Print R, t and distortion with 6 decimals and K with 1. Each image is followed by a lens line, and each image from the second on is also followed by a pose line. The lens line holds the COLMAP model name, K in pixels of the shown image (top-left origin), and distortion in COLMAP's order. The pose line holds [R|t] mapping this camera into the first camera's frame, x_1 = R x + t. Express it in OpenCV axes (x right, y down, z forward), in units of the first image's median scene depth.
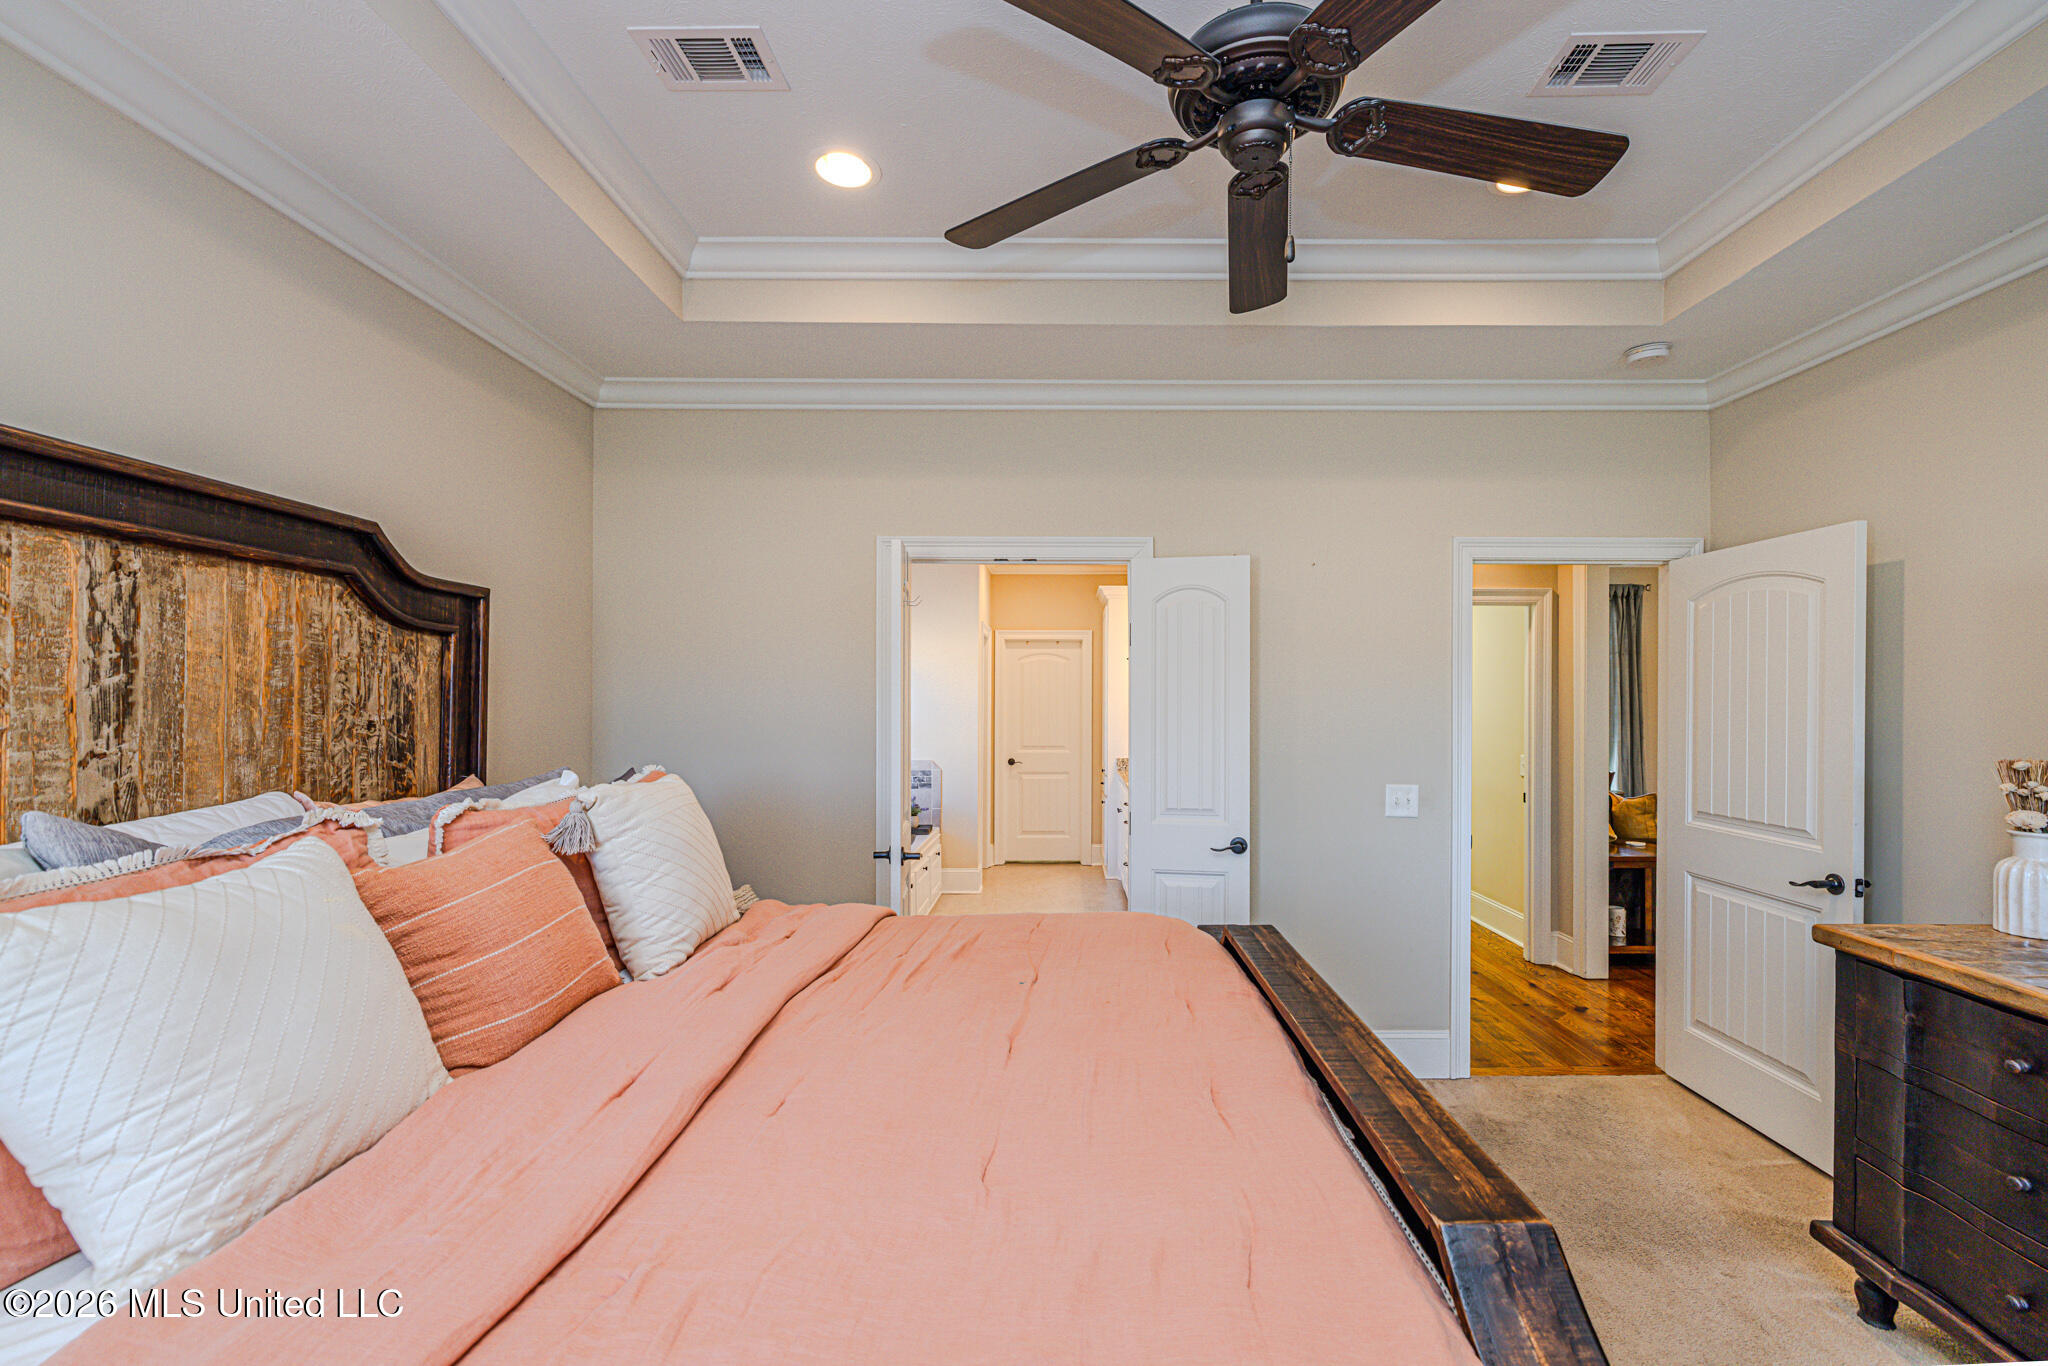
lens RADIAL K [[871.4, 0, 1024.0], [0, 871.4, 683.0], [0, 0, 1]] dist [0.001751, -0.000049]
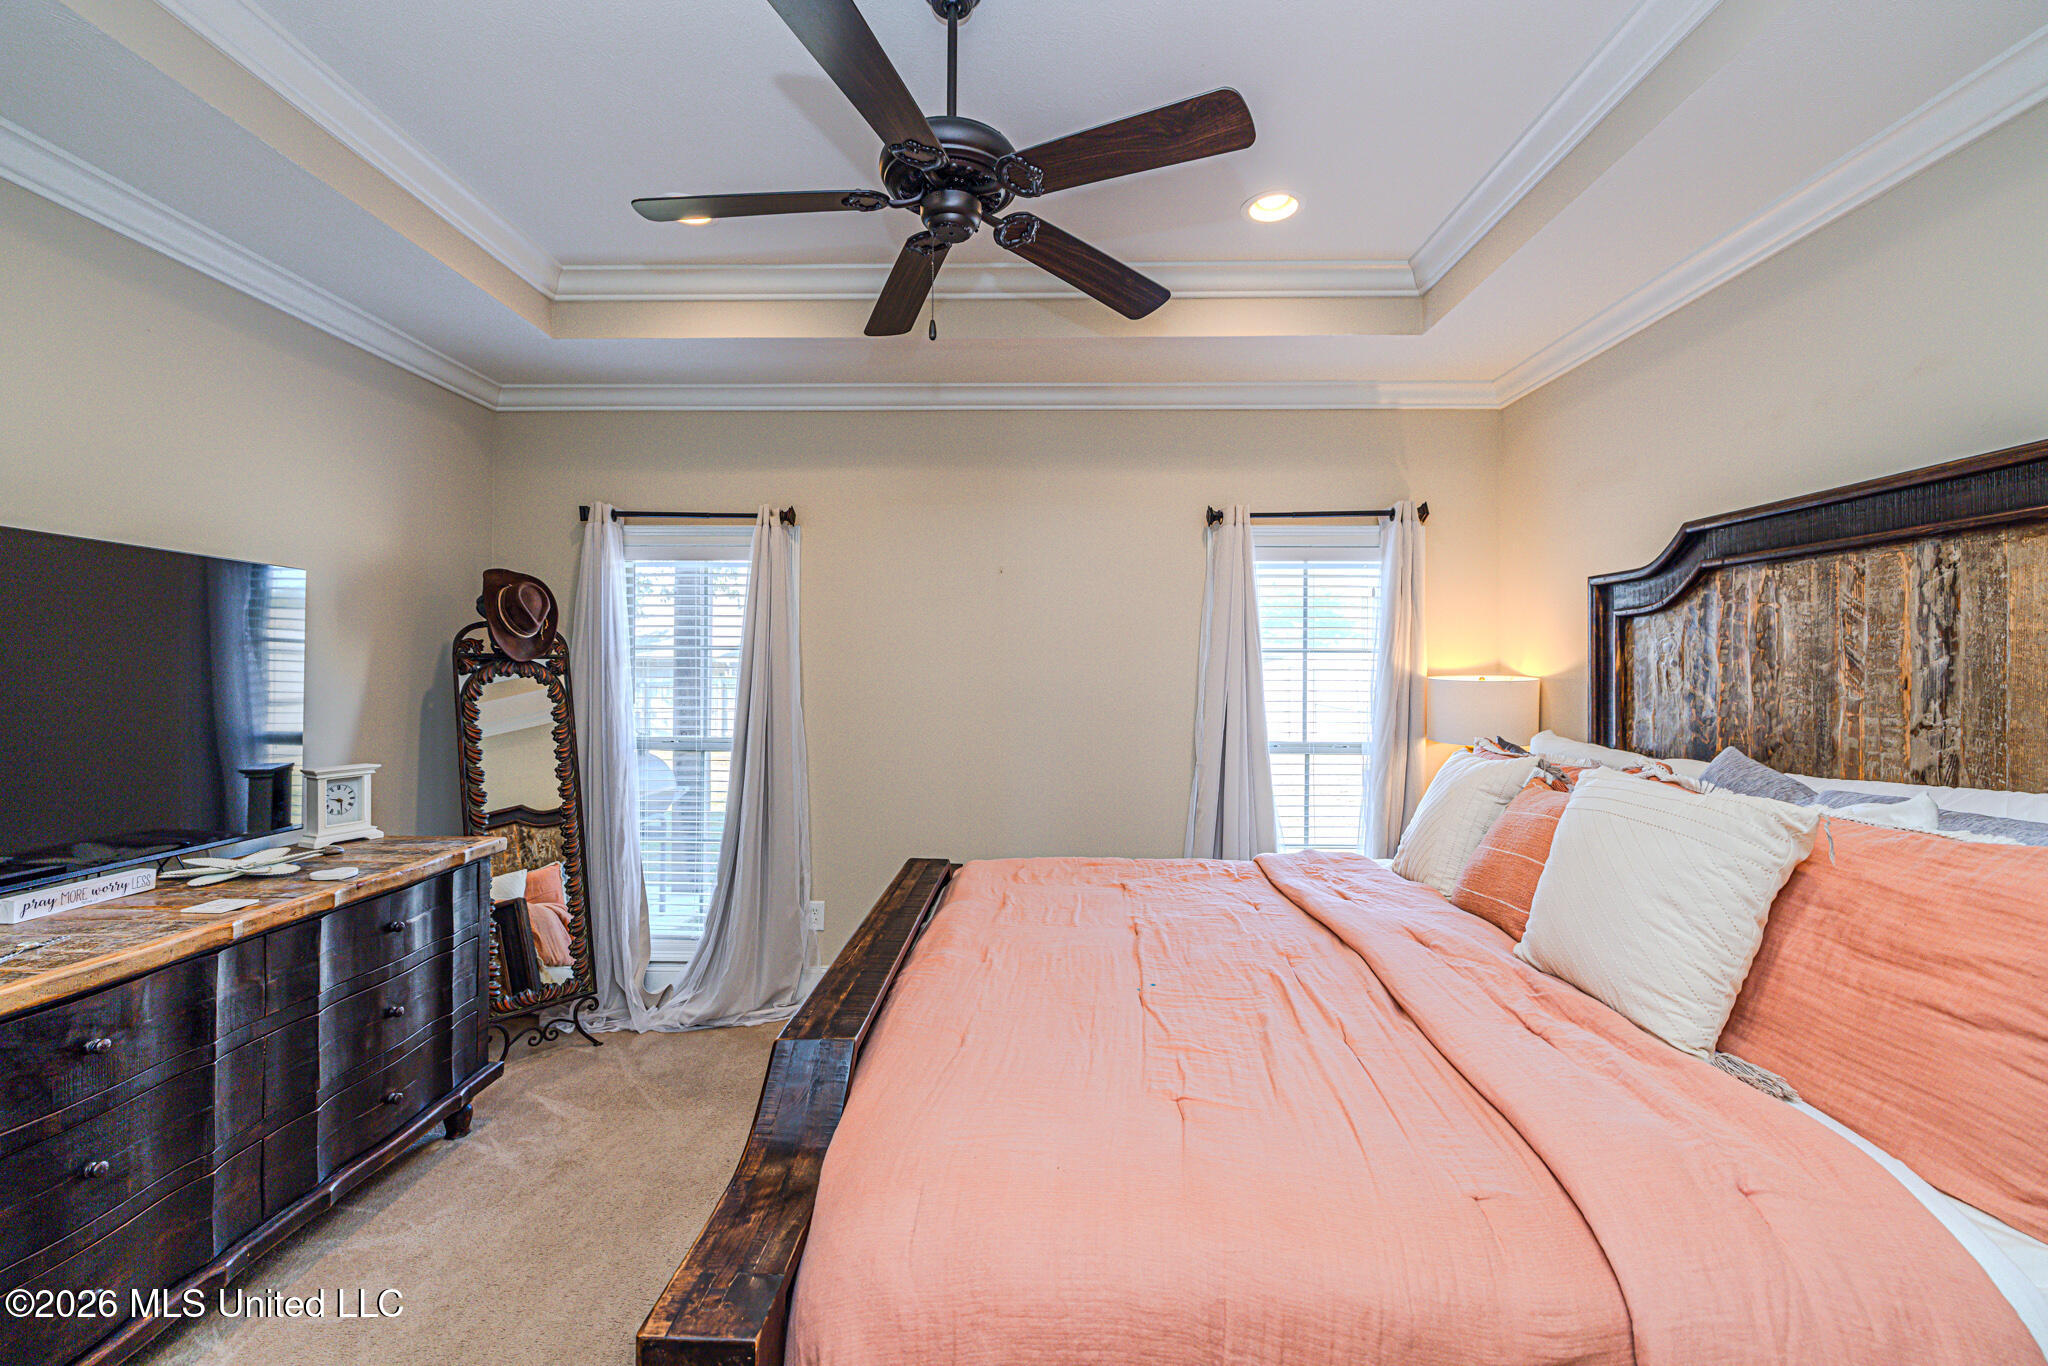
lens RADIAL K [[849.0, 0, 1024.0], [0, 849.0, 683.0], [0, 0, 1]] dist [-0.000659, -0.000289]
pose [[-0.999813, -0.007386, -0.017860, 0.165215], [-0.007264, 0.999950, -0.006904, 0.038923], [0.017910, -0.006773, -0.999817, 2.023680]]
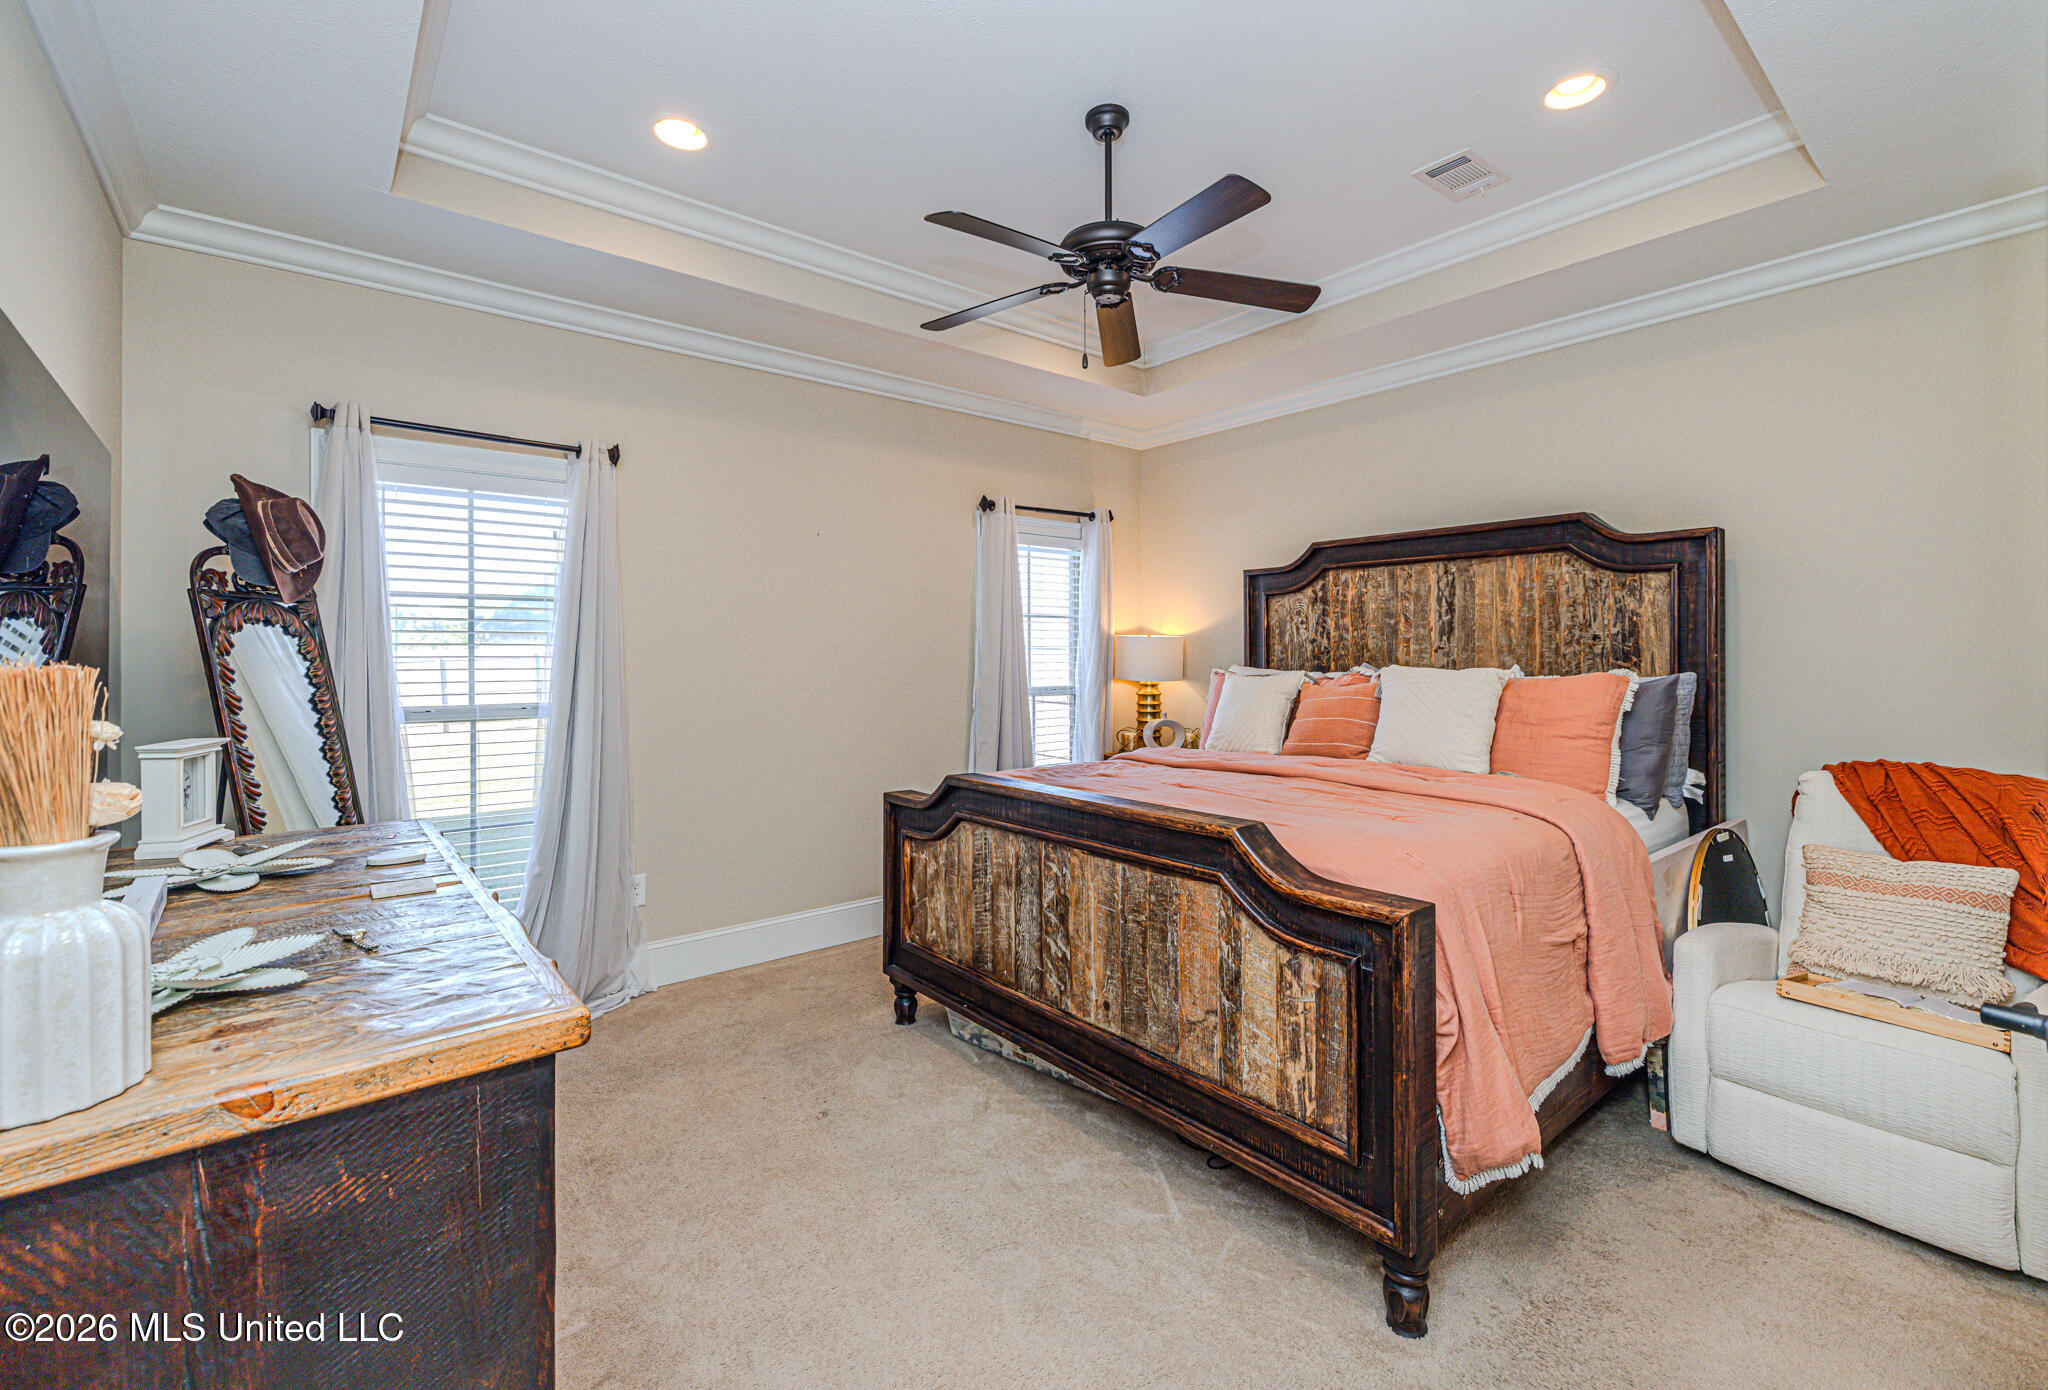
lens RADIAL K [[879.9, 0, 1034.4], [0, 879.9, 665.9], [0, 0, 1]] dist [0.000735, -0.000155]
pose [[-0.746993, 0.007350, -0.664791, 1.450623], [0.014727, 0.999876, -0.005494, 0.125583], [0.664669, -0.013894, -0.747009, 2.025535]]
